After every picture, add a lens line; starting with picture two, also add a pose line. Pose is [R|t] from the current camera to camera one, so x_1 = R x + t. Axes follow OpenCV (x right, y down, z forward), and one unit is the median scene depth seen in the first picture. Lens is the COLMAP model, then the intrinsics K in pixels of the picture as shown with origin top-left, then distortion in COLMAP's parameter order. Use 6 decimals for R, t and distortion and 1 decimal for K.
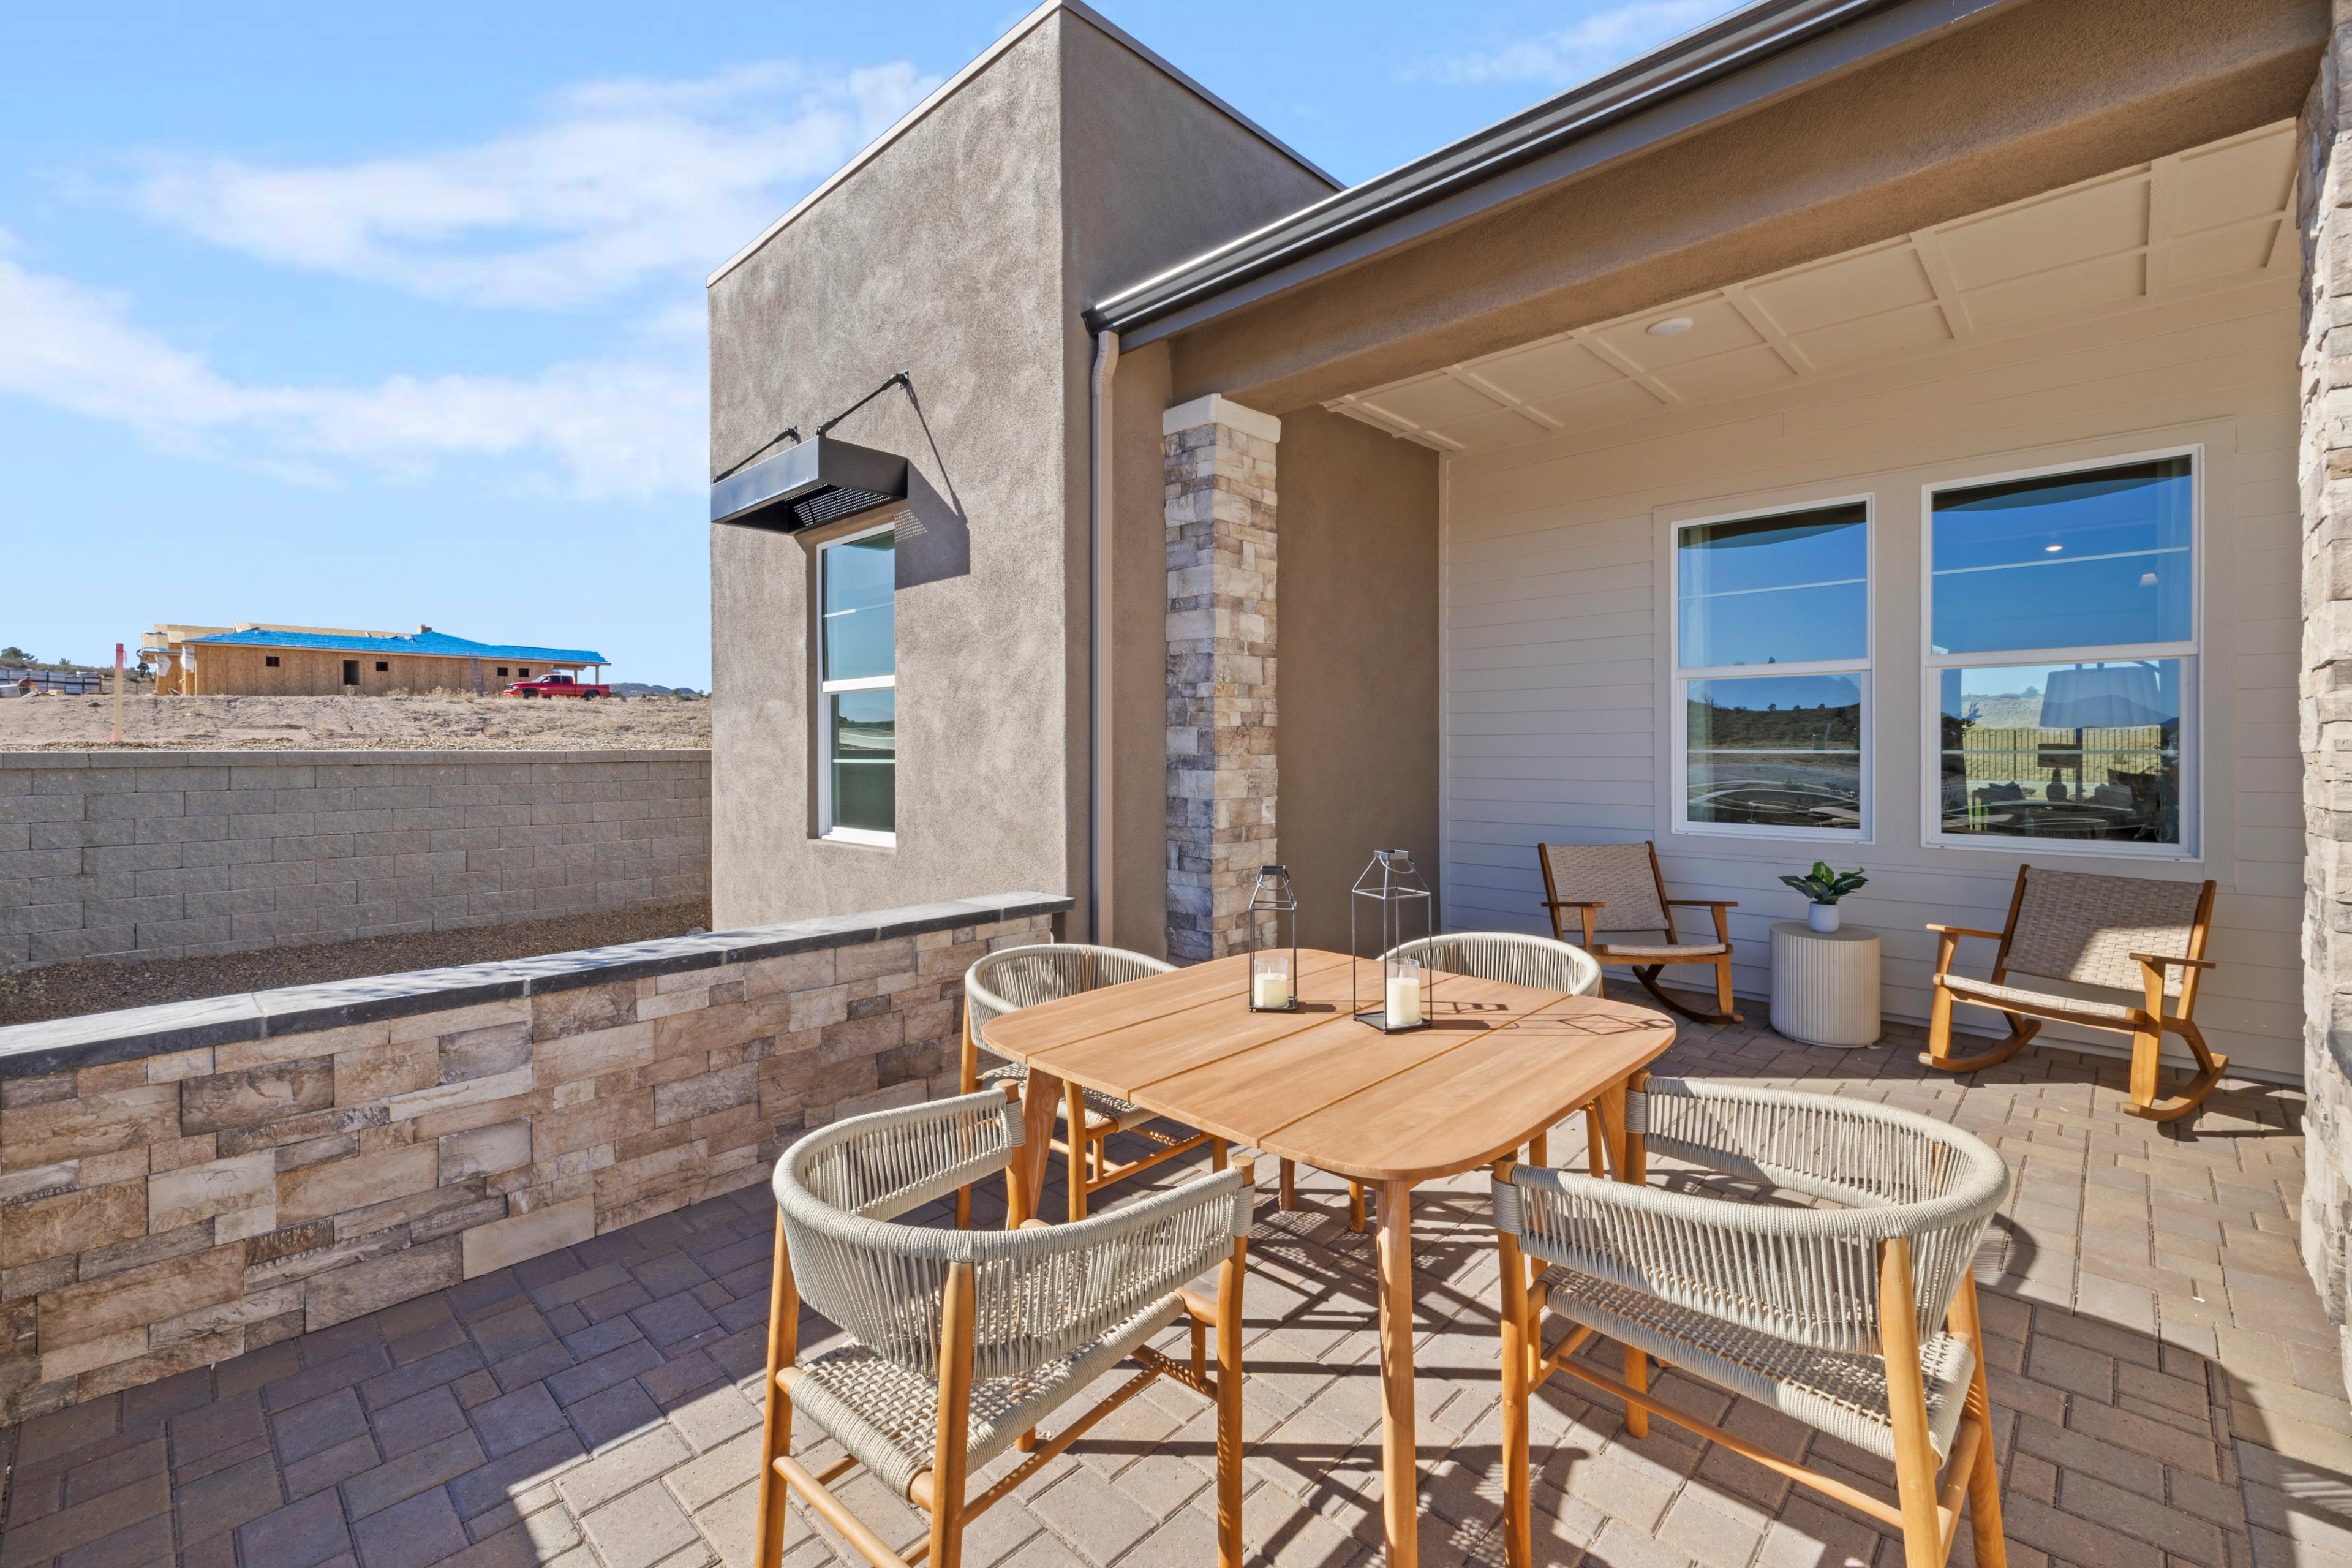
lens RADIAL K [[1007.5, 0, 1165.8], [0, 1007.5, 753.6], [0, 0, 1]] dist [-0.002490, -0.000350]
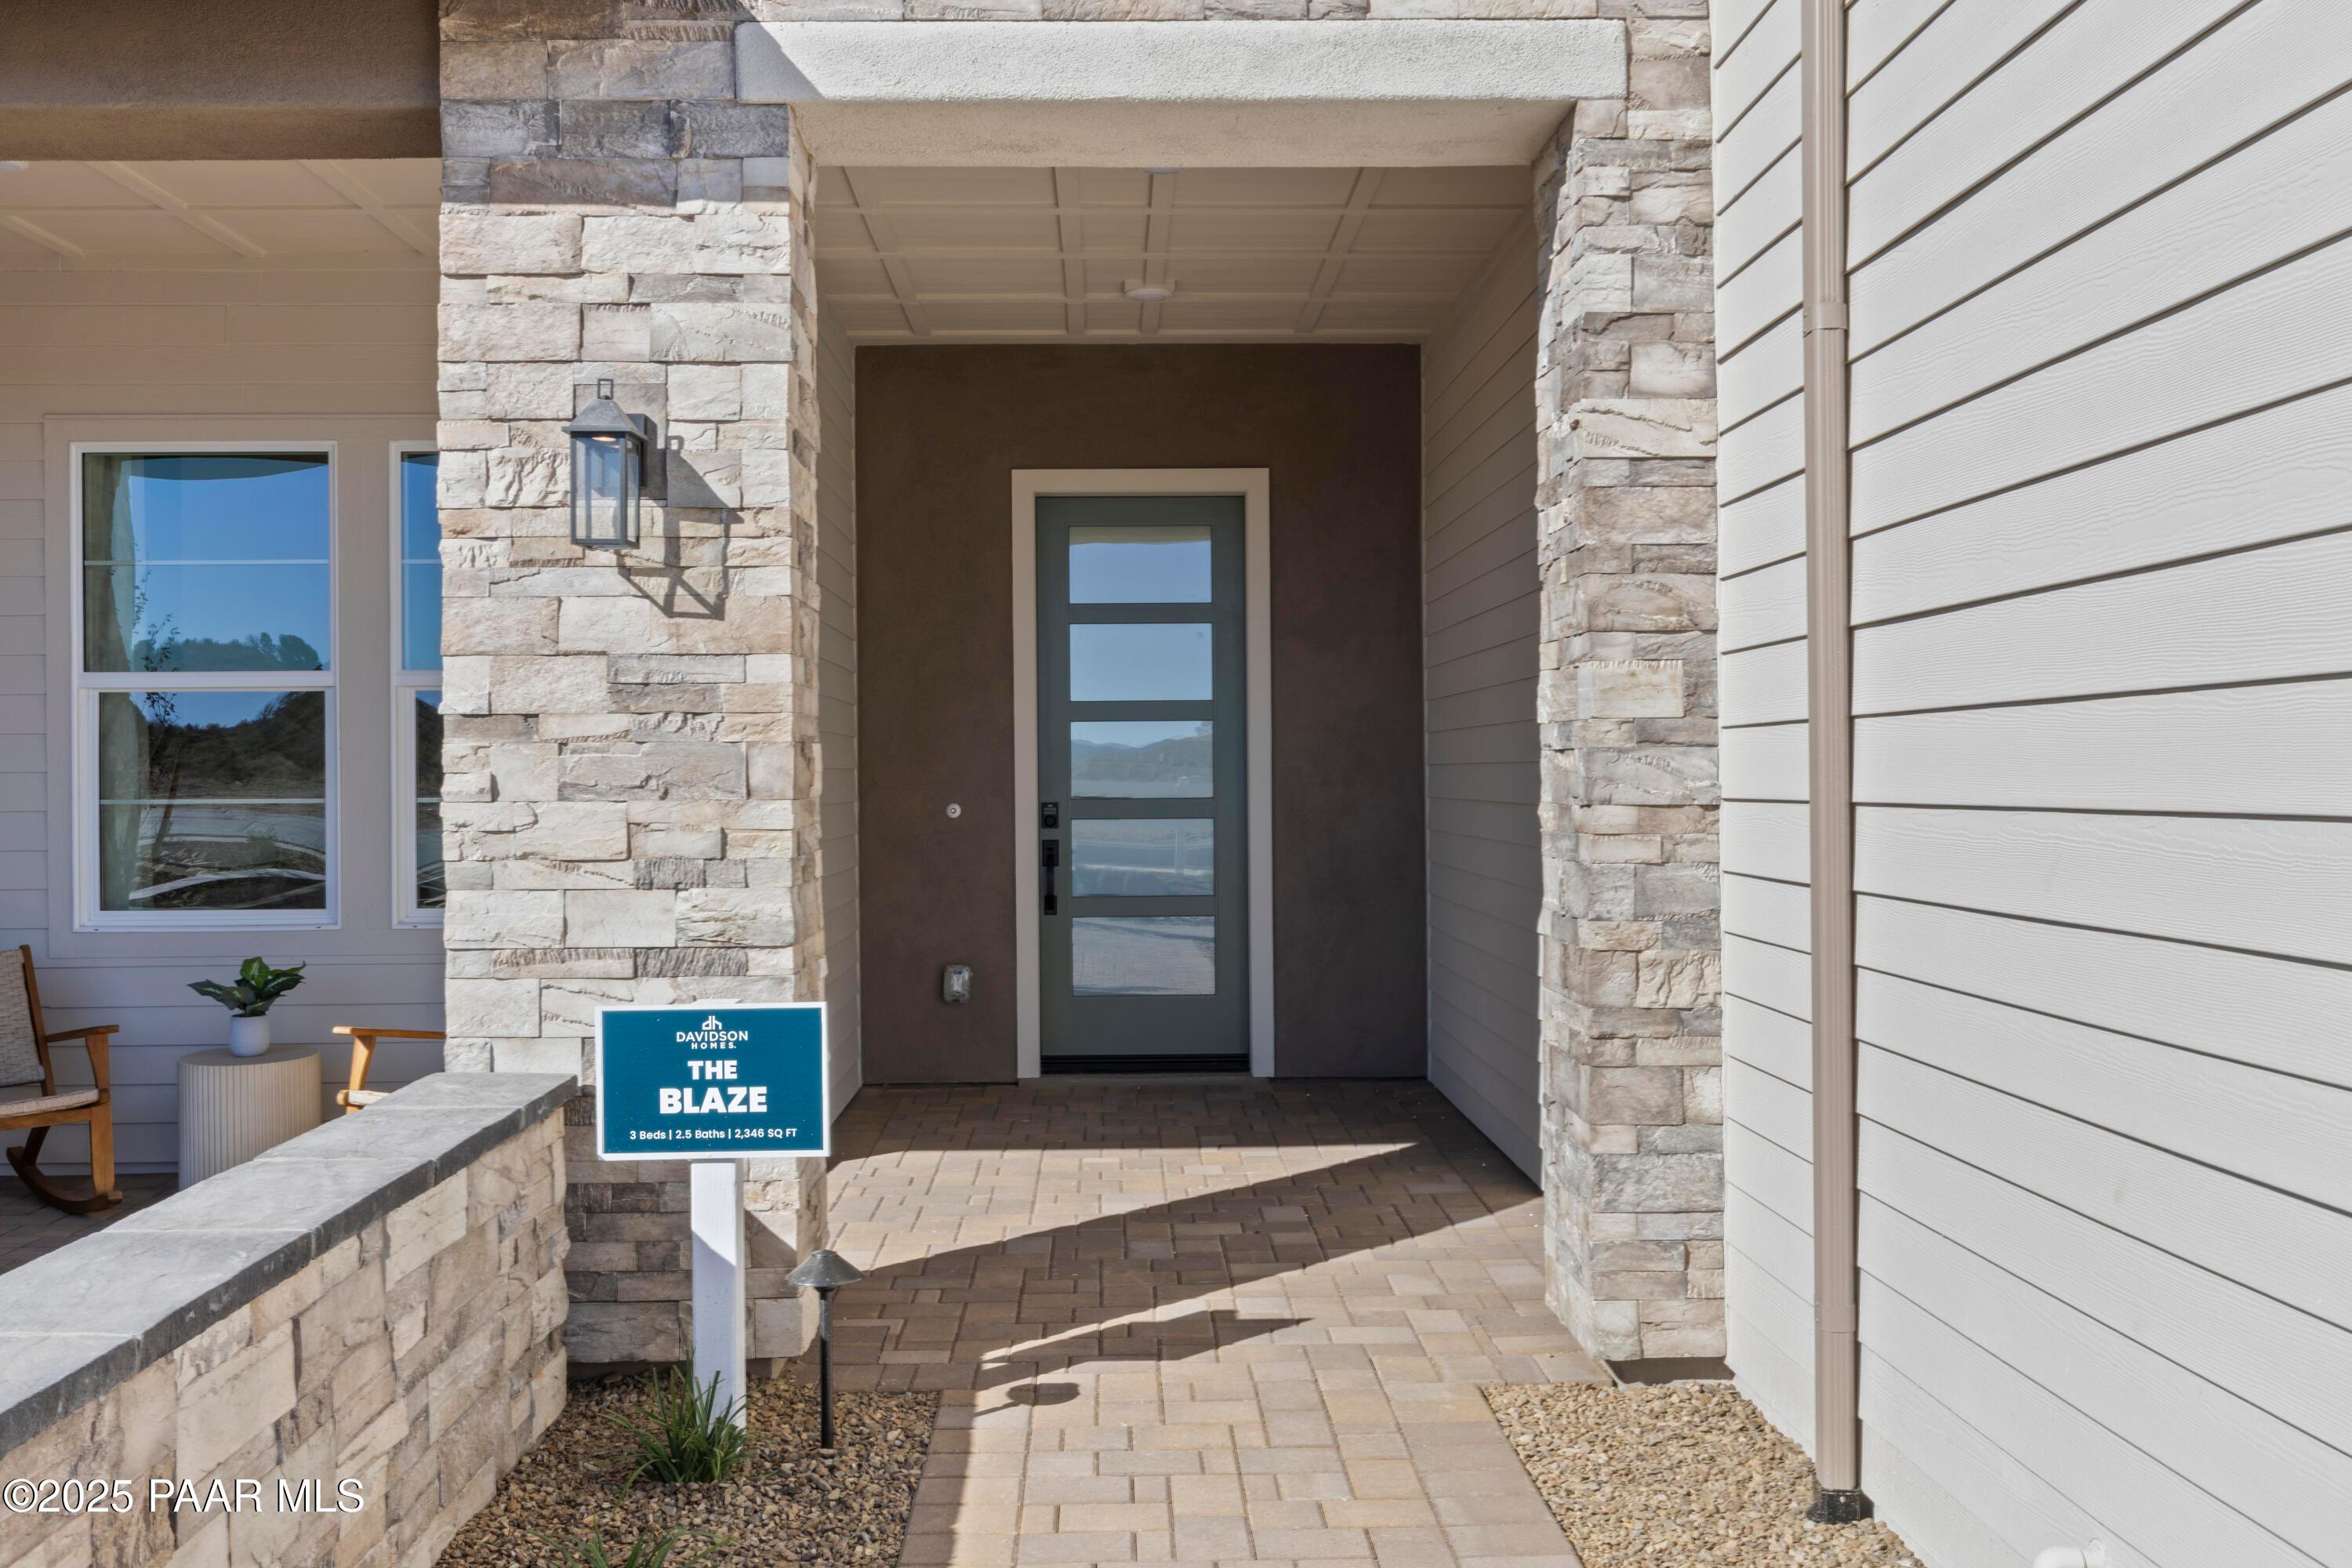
lens RADIAL K [[1952.4, 0, 1167.9], [0, 1952.4, 757.4], [0, 0, 1]] dist [0.006040, 0.003457]
pose [[0.697934, 0.004869, 0.716145, 0.116471], [0.009963, 0.999814, -0.016507, -0.004567], [-0.716092, 0.018656, 0.697756, -0.439162]]
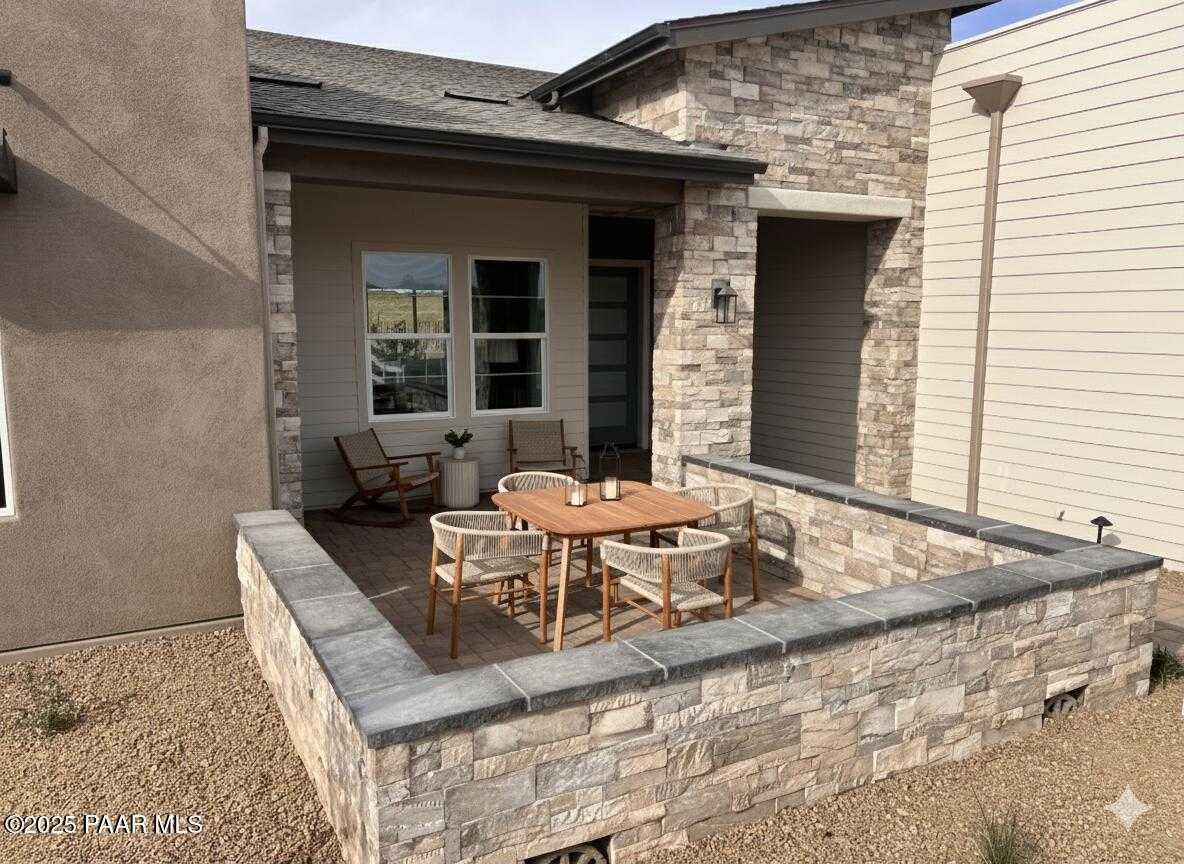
lens RADIAL K [[887.6, 0, 592.0], [0, 887.6, 432.0], [0, 0, 1]] dist [0.064080, -0.069438]
pose [[0.298152, -0.122264, 0.946656, -1.123738], [0.004869, 0.991944, 0.126580, -0.133295], [-0.954506, -0.033130, 0.296345, 0.134093]]
